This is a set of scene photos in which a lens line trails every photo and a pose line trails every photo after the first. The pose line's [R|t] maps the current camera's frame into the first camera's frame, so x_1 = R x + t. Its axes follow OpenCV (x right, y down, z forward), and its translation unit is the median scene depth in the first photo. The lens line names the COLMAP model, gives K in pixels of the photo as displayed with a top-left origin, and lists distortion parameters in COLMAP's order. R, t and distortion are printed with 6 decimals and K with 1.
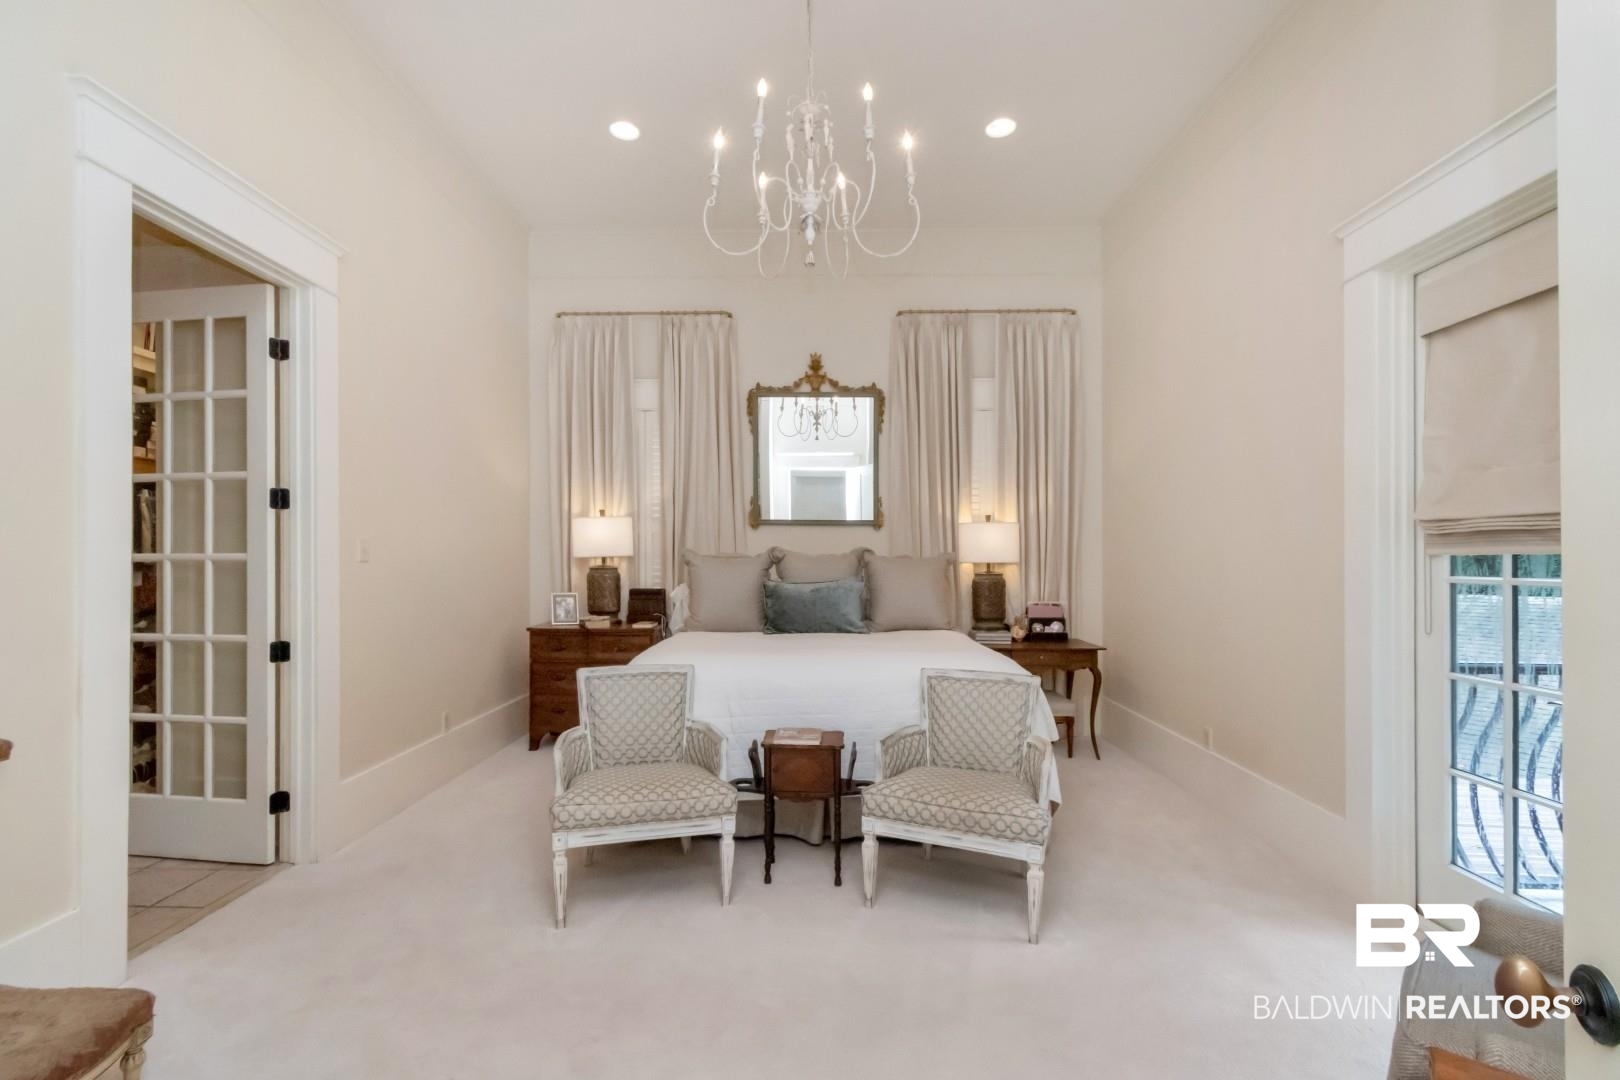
lens RADIAL K [[741.1, 0, 810.0], [0, 741.1, 540.0], [0, 0, 1]] dist [-0.013070, -0.000207]
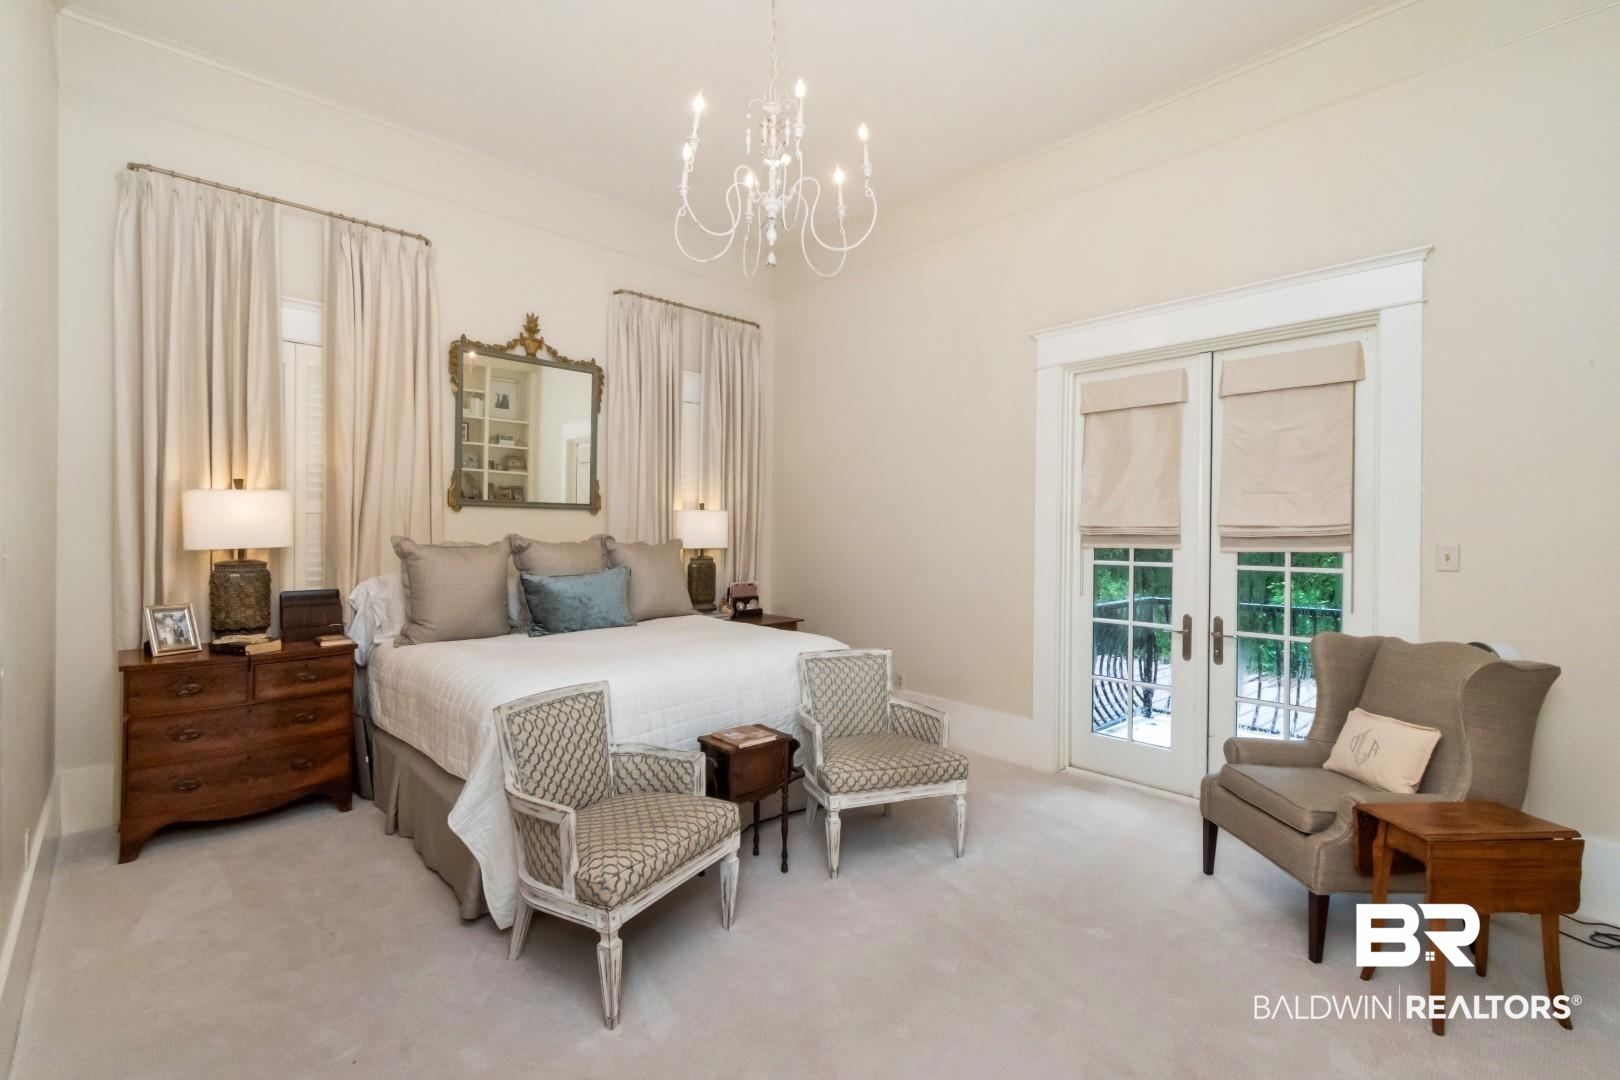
lens RADIAL K [[733.0, 0, 802.3], [0, 733.0, 515.4], [0, 0, 1]] dist [-0.000550, -0.000288]
pose [[0.701659, 0.015678, 0.712340, -0.411785], [-0.023295, 0.999728, 0.000942, -0.020894], [-0.712132, -0.017254, 0.701834, 0.161012]]
